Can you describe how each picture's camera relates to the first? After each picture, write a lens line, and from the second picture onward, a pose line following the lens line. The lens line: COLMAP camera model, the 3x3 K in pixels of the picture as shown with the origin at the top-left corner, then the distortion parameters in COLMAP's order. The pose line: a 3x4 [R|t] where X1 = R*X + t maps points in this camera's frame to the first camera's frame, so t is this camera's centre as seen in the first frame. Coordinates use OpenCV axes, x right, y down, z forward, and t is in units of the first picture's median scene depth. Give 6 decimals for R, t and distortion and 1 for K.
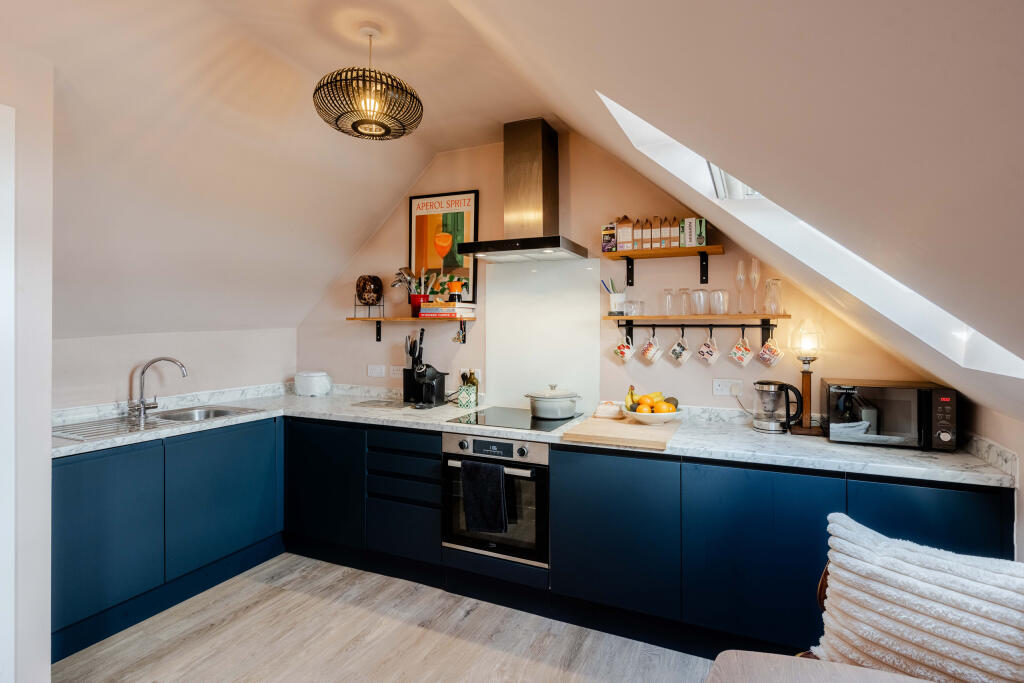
lens RADIAL K [[479.5, 0, 549.2], [0, 479.5, 336.1], [0, 0, 1]] dist [0.002306, 0.001079]
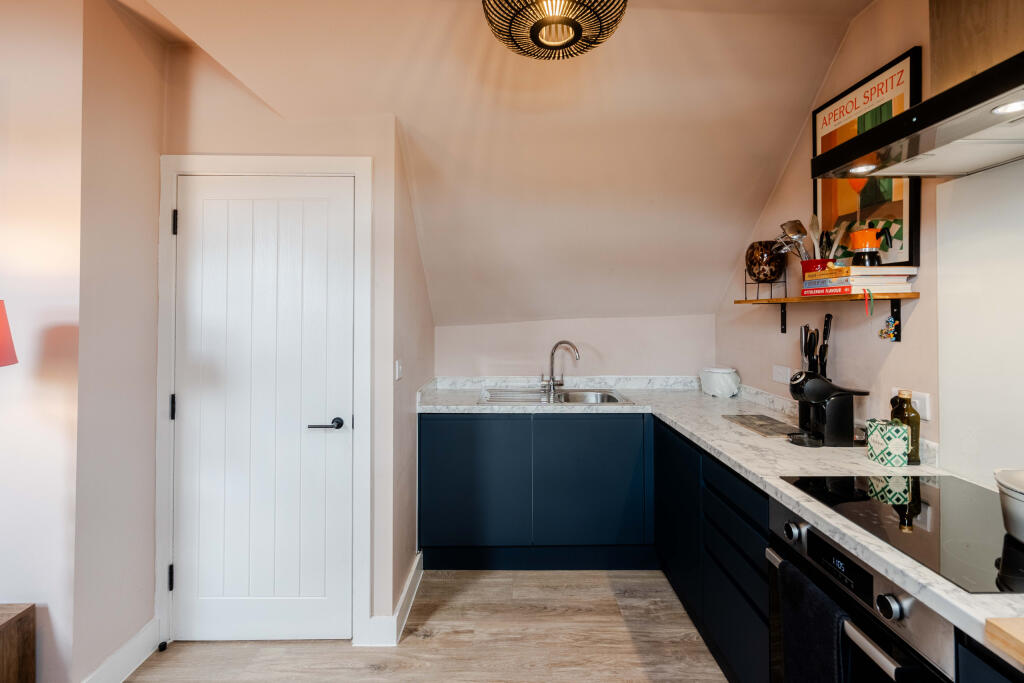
lens RADIAL K [[479.5, 0, 513.4], [0, 479.5, 309.9], [0, 0, 1]] dist [0.002306, 0.001079]
pose [[0.383574, -0.012716, -0.923423, 0.163062], [-0.012082, 0.999751, -0.018786, -0.005041], [0.923431, 0.018363, 0.383325, 0.410115]]
